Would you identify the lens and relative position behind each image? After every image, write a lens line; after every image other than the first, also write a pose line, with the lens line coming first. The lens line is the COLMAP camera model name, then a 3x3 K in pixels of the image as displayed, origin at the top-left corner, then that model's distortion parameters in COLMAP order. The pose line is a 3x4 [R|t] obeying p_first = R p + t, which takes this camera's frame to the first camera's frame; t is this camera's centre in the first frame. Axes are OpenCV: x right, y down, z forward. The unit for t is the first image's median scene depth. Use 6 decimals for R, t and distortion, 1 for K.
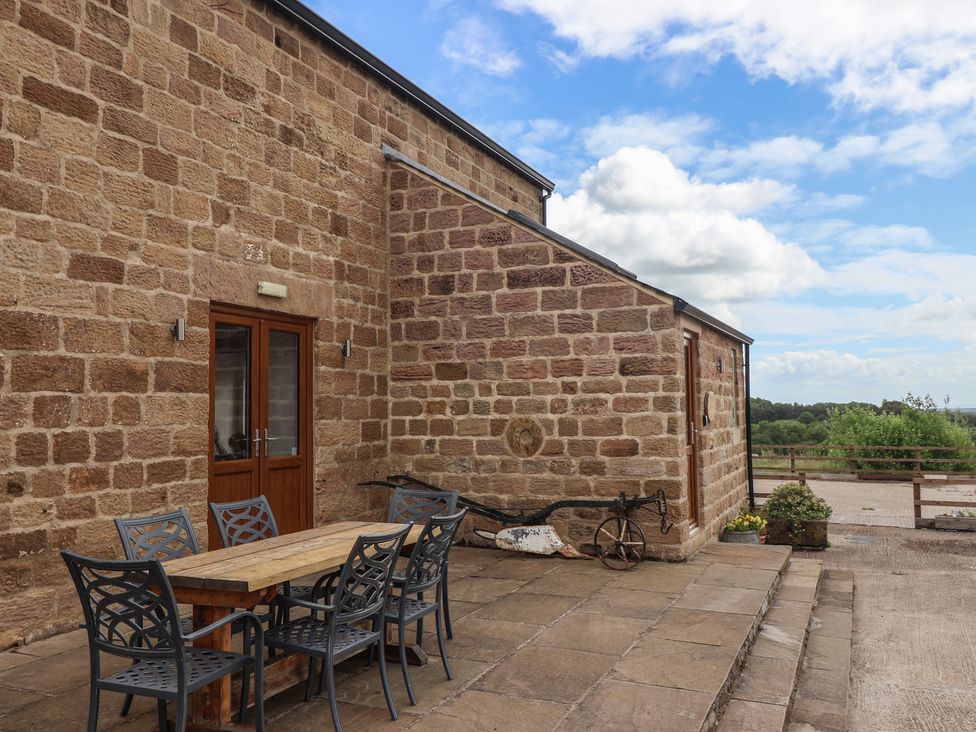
lens RADIAL K [[873.1, 0, 479.5], [0, 873.1, 358.4], [0, 0, 1]] dist [0.015601, -0.010640]
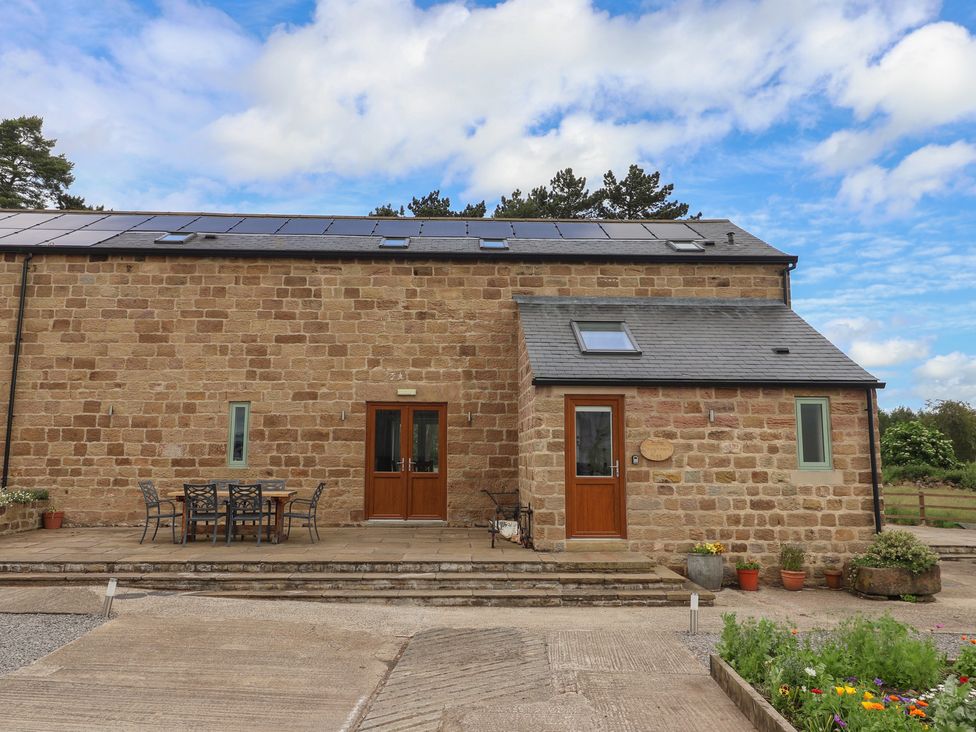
lens RADIAL K [[752.7, 0, 482.9], [0, 752.7, 358.4], [0, 0, 1]] dist [0.012069, -0.002352]
pose [[0.432346, -0.104114, -0.895677, 1.345250], [0.042726, 0.994561, -0.094985, 0.019604], [0.900695, 0.002798, 0.434443, 0.335689]]
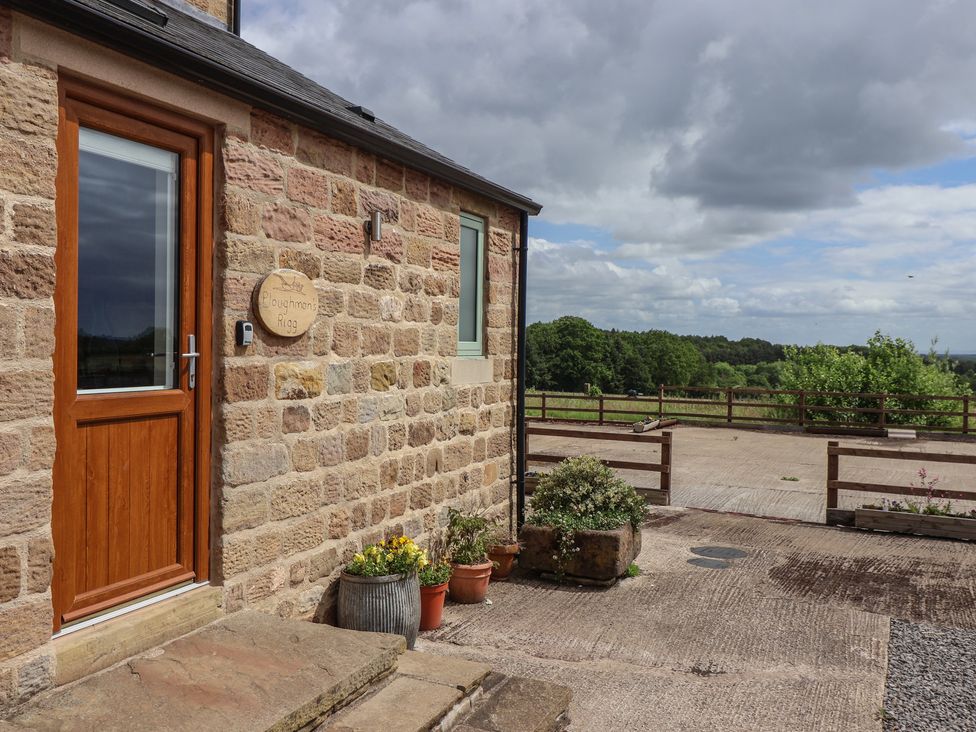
lens RADIAL K [[873.1, 0, 478.5], [0, 873.1, 355.3], [0, 0, 1]] dist [0.015601, -0.010640]
pose [[0.999569, 0.029342, 0.000291, 0.419272], [-0.029283, 0.996847, 0.073747, 0.053281], [0.001874, -0.073723, 0.997277, 0.646017]]
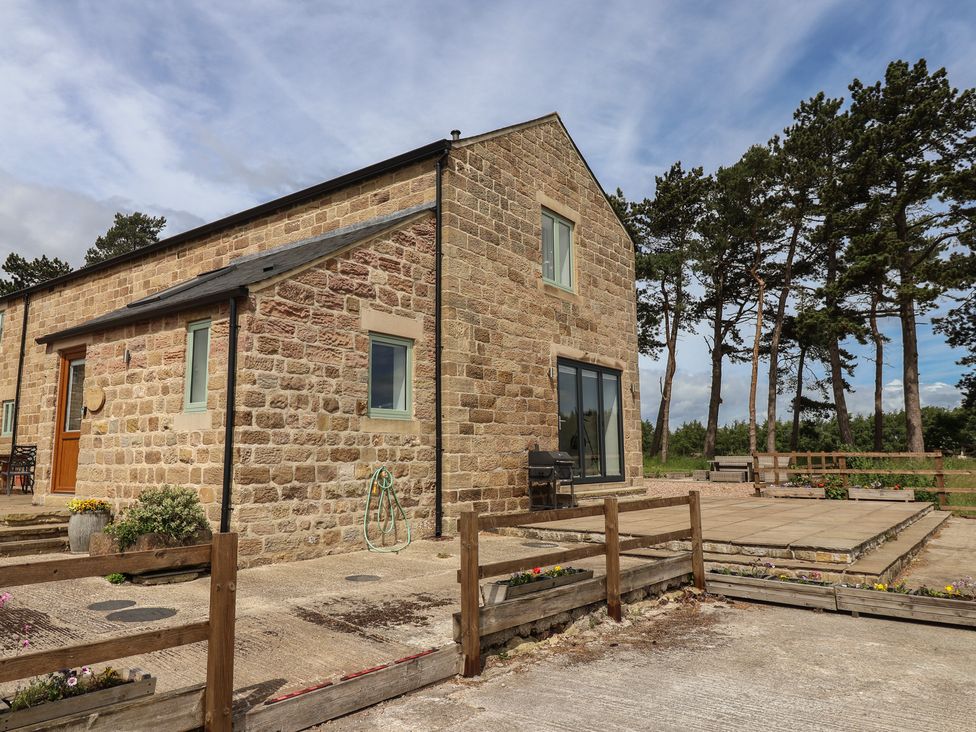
lens RADIAL K [[707.5, 0, 478.9], [0, 707.5, 357.5], [0, 0, 1]] dist [0.005922, -0.000689]
pose [[-0.228081, -0.125419, -0.965531, 1.251709], [0.066673, 0.987329, -0.144000, 0.201323], [0.971357, -0.097218, -0.216829, 1.995777]]
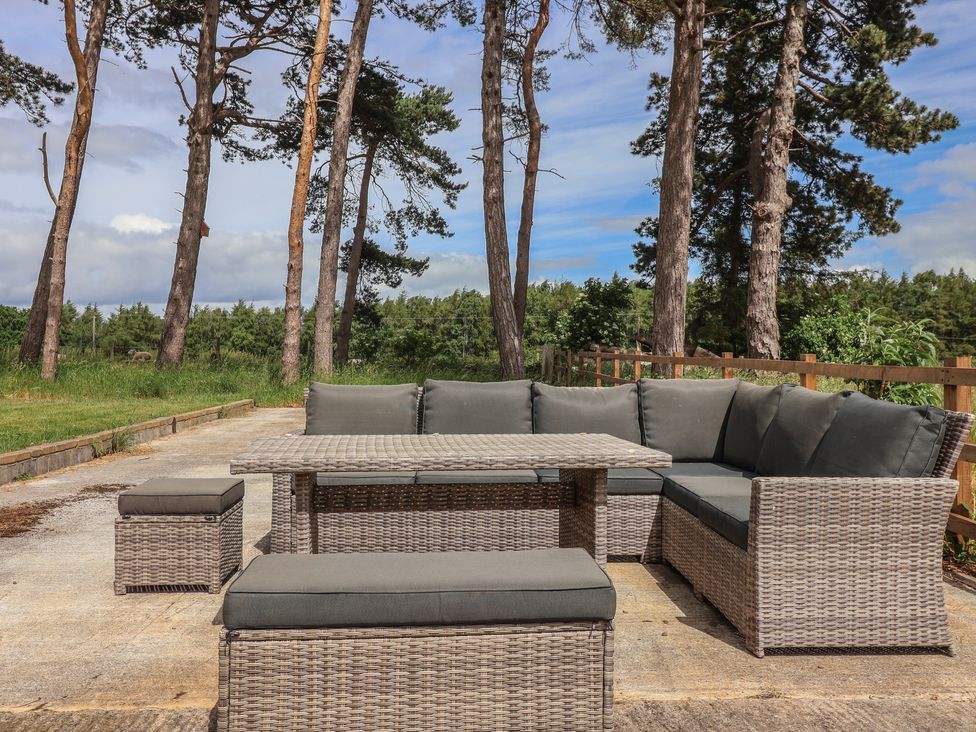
lens RADIAL K [[873.1, 0, 487.2], [0, 873.1, 366.7], [0, 0, 1]] dist [0.015601, -0.010640]
pose [[0.429606, 0.023203, -0.902718, -1.242414], [0.062518, 0.996507, 0.055366, 0.204714], [0.900850, -0.080222, 0.426655, 2.148391]]
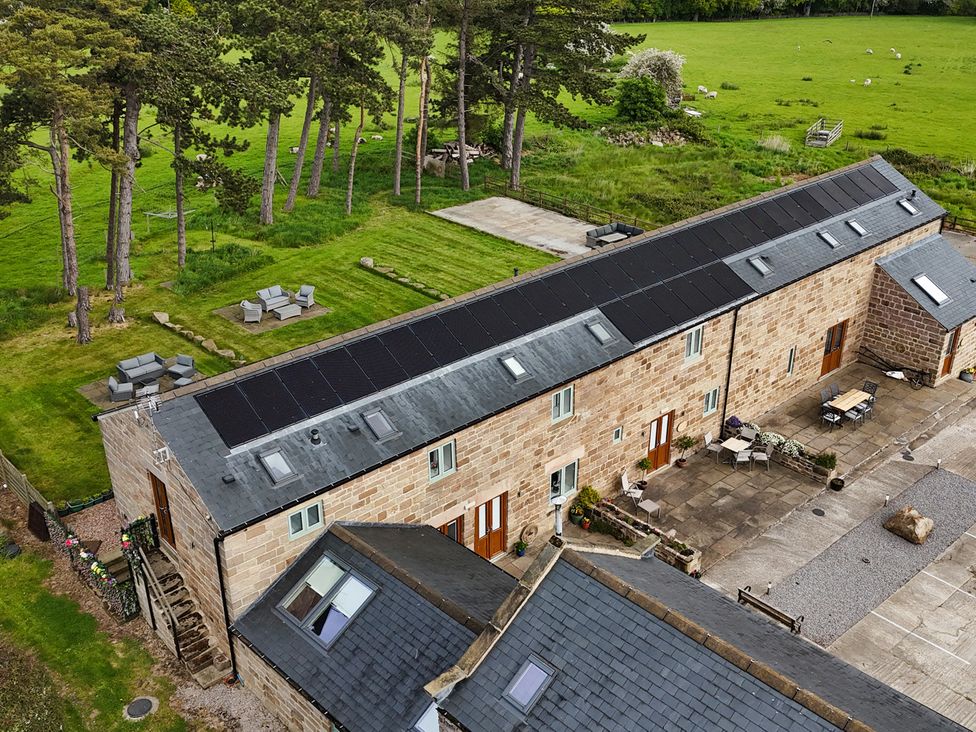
lens RADIAL K [[962.7, 0, 490.4], [0, 962.7, 367.0], [0, 0, 1]] dist [0.056330, 0.000000]
pose [[0.910844, 0.187813, -0.367545, -0.003535], [0.019550, 0.869847, 0.492934, -2.066738], [0.412287, -0.456172, 0.788623, -3.291993]]
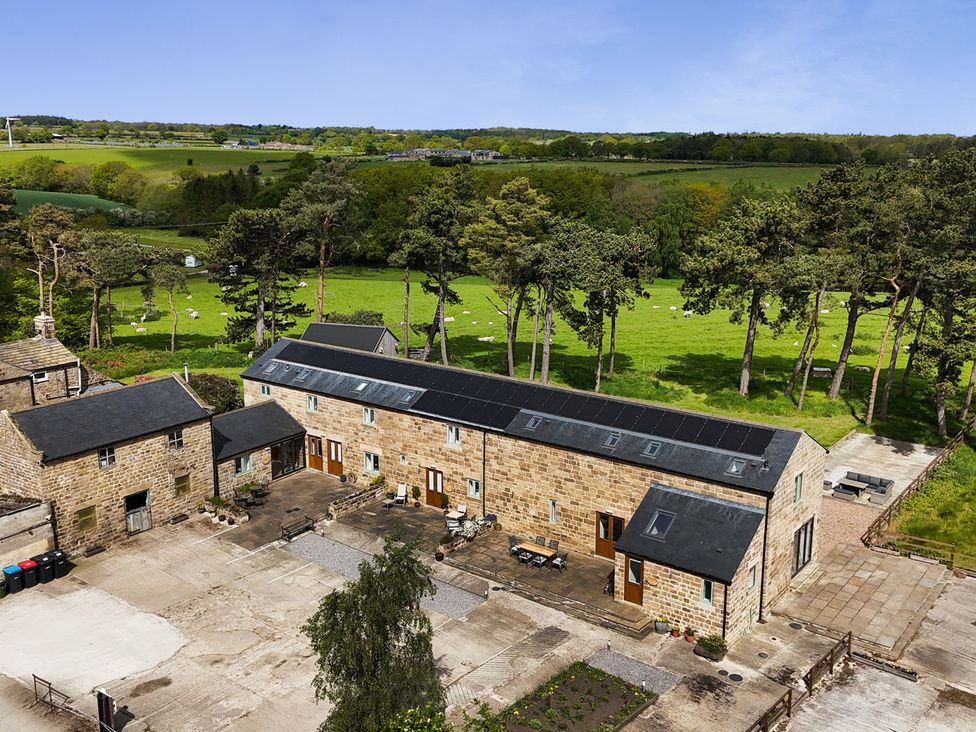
lens RADIAL K [[962.7, 0, 481.9], [0, 962.7, 362.0], [0, 0, 1]] dist [0.056330, 0.000000]
pose [[-0.241129, 0.234638, -0.941702, 4.604552], [0.064059, 0.972065, 0.225801, -2.047091], [0.968377, -0.005877, -0.249423, 1.531300]]
